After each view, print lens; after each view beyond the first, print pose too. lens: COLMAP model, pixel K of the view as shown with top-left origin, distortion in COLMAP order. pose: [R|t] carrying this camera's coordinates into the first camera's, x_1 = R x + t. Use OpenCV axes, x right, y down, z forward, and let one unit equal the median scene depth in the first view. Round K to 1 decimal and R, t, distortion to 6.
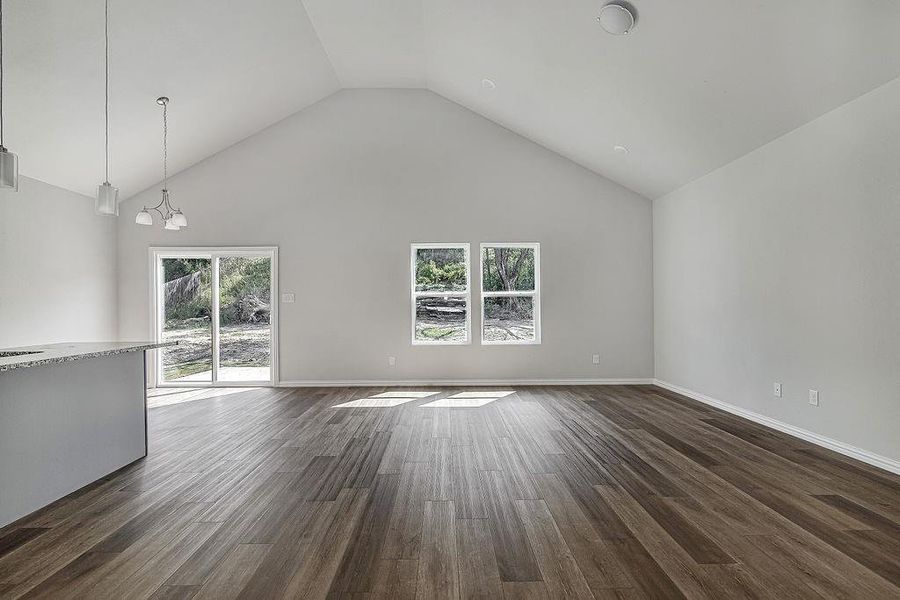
lens RADIAL K [[422.7, 0, 454.7], [0, 422.7, 292.5], [0, 0, 1]] dist [-0.004402, -0.000394]
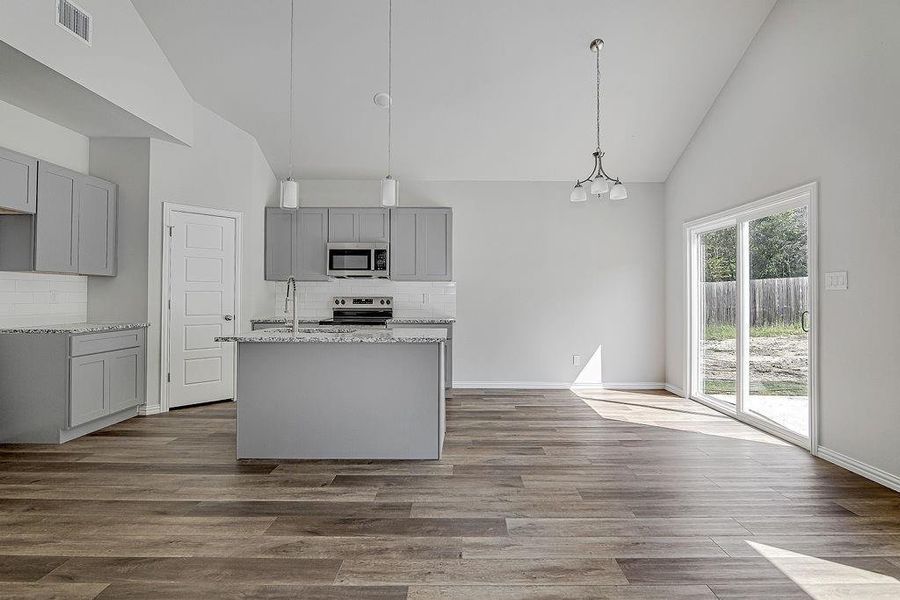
lens RADIAL K [[422.7, 0, 454.7], [0, 422.7, 292.5], [0, 0, 1]] dist [-0.004402, -0.000394]
pose [[-0.019979, -0.004723, -0.999789, 0.155672], [0.028017, 0.999593, -0.005282, 0.026505], [0.999408, -0.028117, -0.019839, 0.888829]]
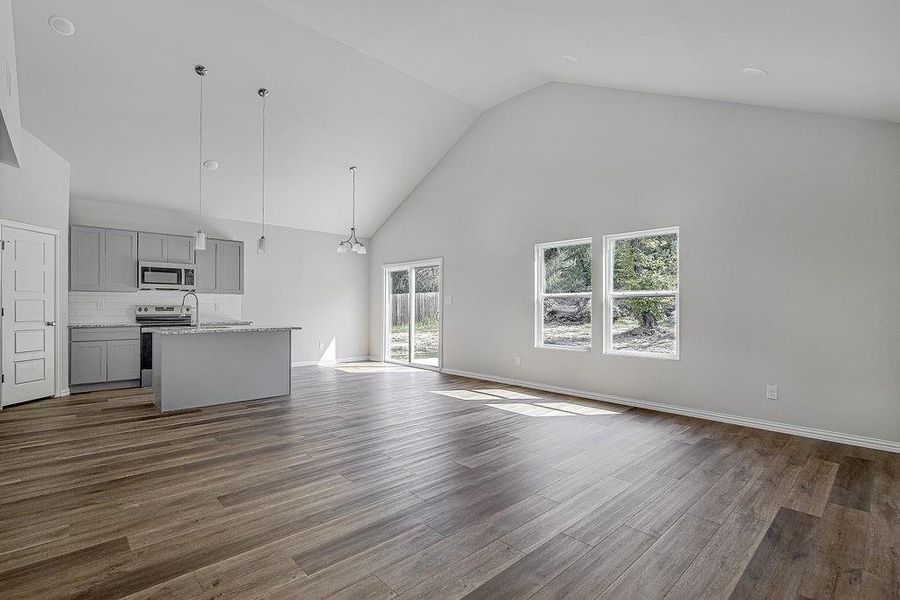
lens RADIAL K [[419.3, 0, 432.4], [0, 419.3, 305.5], [0, 0, 1]] dist [-0.010822, -0.000391]
pose [[0.655396, 0.007853, -0.755245, 0.749447], [0.013636, 0.999660, 0.022227, 0.003379], [0.755162, -0.024866, 0.655066, 0.288139]]
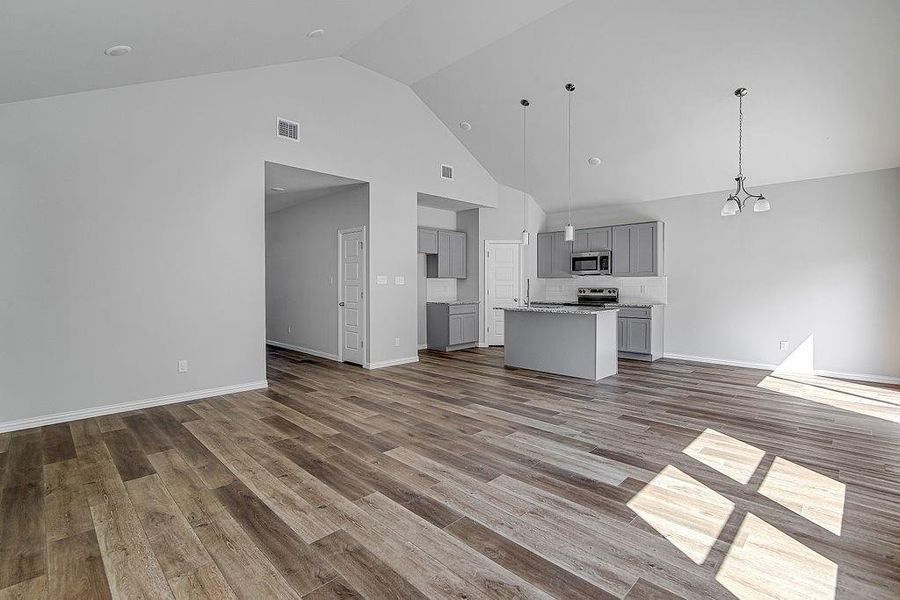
lens RADIAL K [[415.3, 0, 449.3], [0, 415.3, 295.8], [0, 0, 1]] dist [-0.004647, -0.000639]
pose [[-0.718814, 0.029130, -0.694592, 0.663375], [0.029831, 0.999494, 0.011045, 0.020173], [0.694562, -0.012781, -0.719319, 1.486435]]
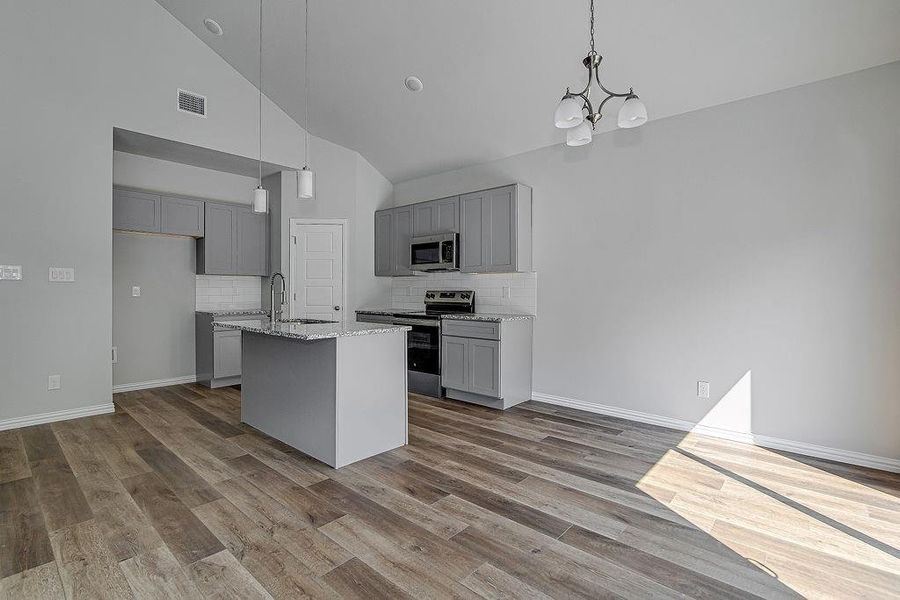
lens RADIAL K [[415.3, 0, 449.3], [0, 415.3, 295.8], [0, 0, 1]] dist [-0.004647, -0.000639]
pose [[-0.680675, 0.015876, -0.732413, -0.241637], [0.025636, 0.999669, -0.002156, 0.044205], [0.732137, -0.020244, -0.680857, 1.452681]]
